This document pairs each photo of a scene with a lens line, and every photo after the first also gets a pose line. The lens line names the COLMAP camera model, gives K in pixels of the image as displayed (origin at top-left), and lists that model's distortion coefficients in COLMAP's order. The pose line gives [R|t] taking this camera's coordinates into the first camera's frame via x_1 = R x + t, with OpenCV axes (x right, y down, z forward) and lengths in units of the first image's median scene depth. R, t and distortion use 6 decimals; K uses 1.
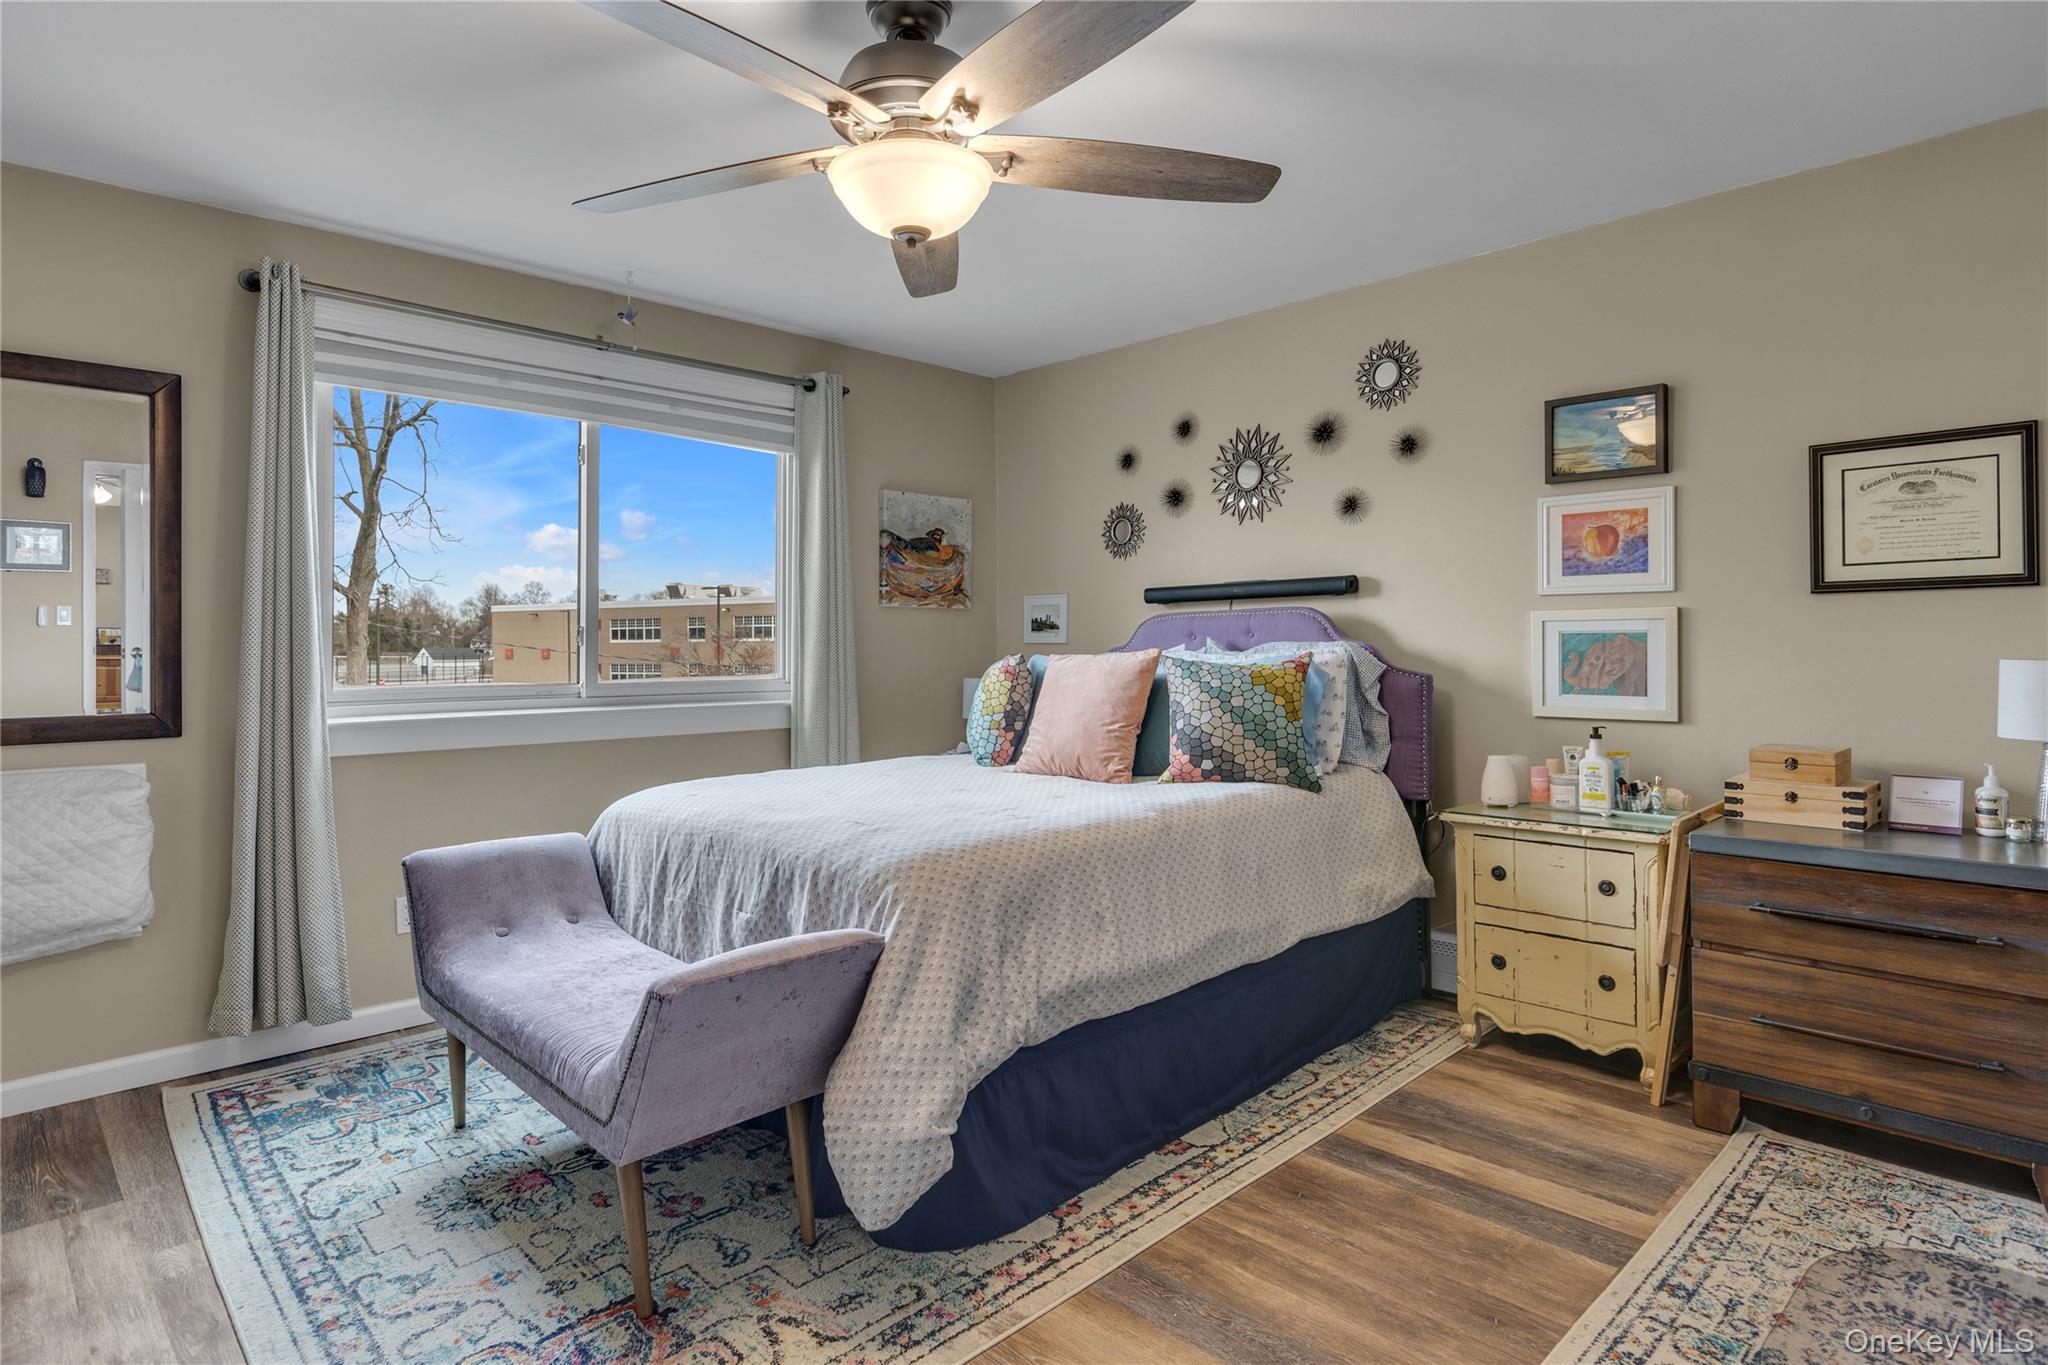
lens RADIAL K [[1096.8, 0, 1019.1], [0, 1096.8, 634.5], [0, 0, 1]] dist [-0.002634, -0.000610]
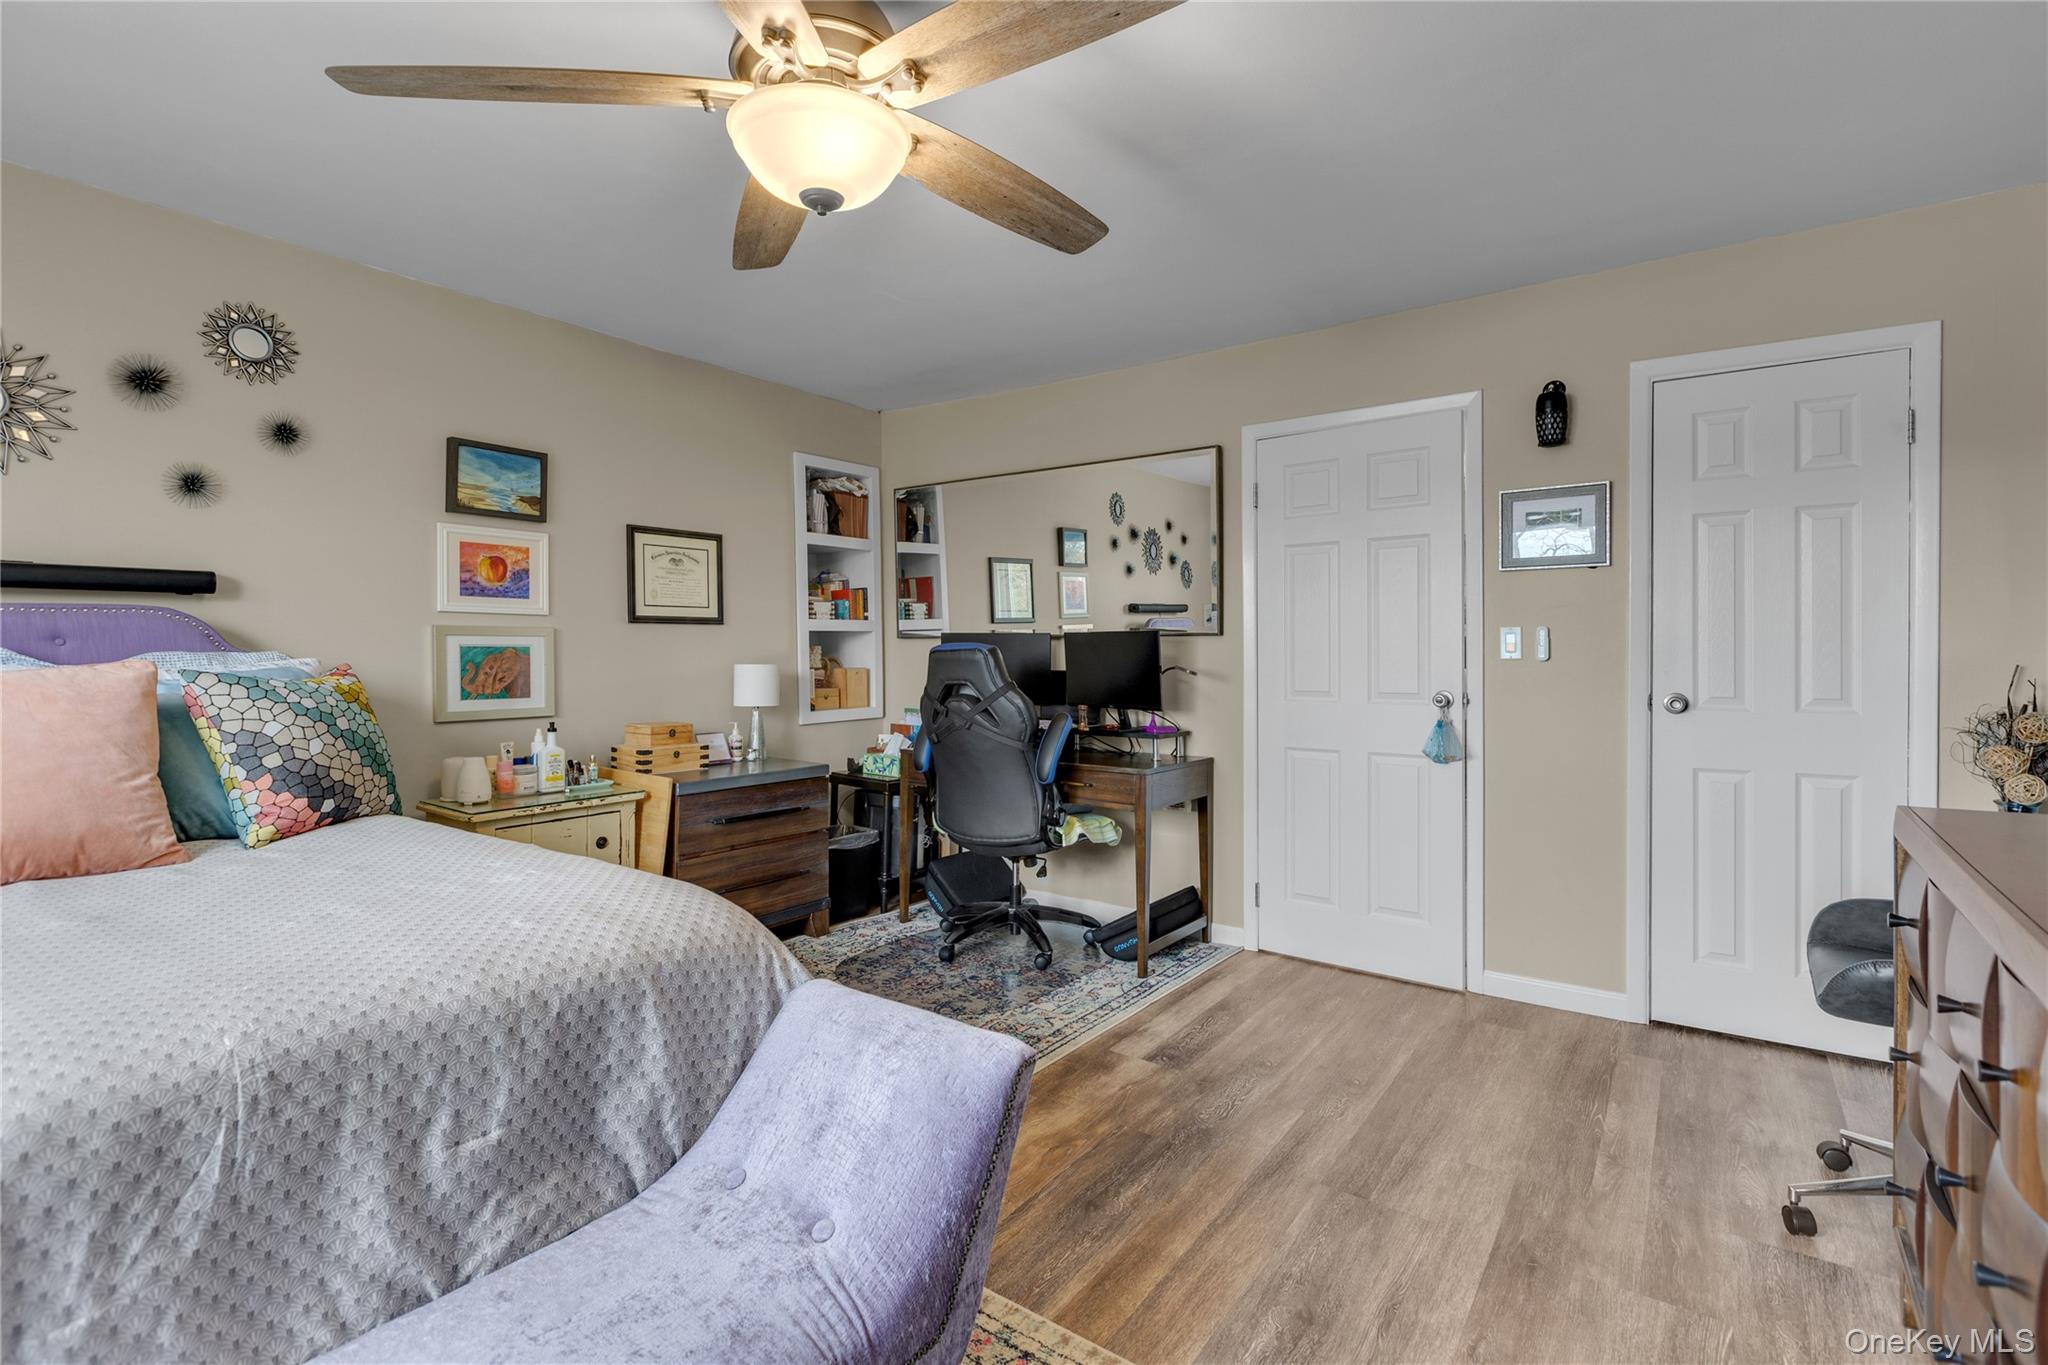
lens RADIAL K [[926.4, 0, 1030.5], [0, 926.4, 649.0], [0, 0, 1]] dist [-0.001810, -0.000056]
pose [[-0.163030, 0.013039, 0.986535, -0.565434], [-0.003593, 0.999898, -0.013809, 0.013109], [-0.986615, -0.005795, -0.162967, 0.605238]]
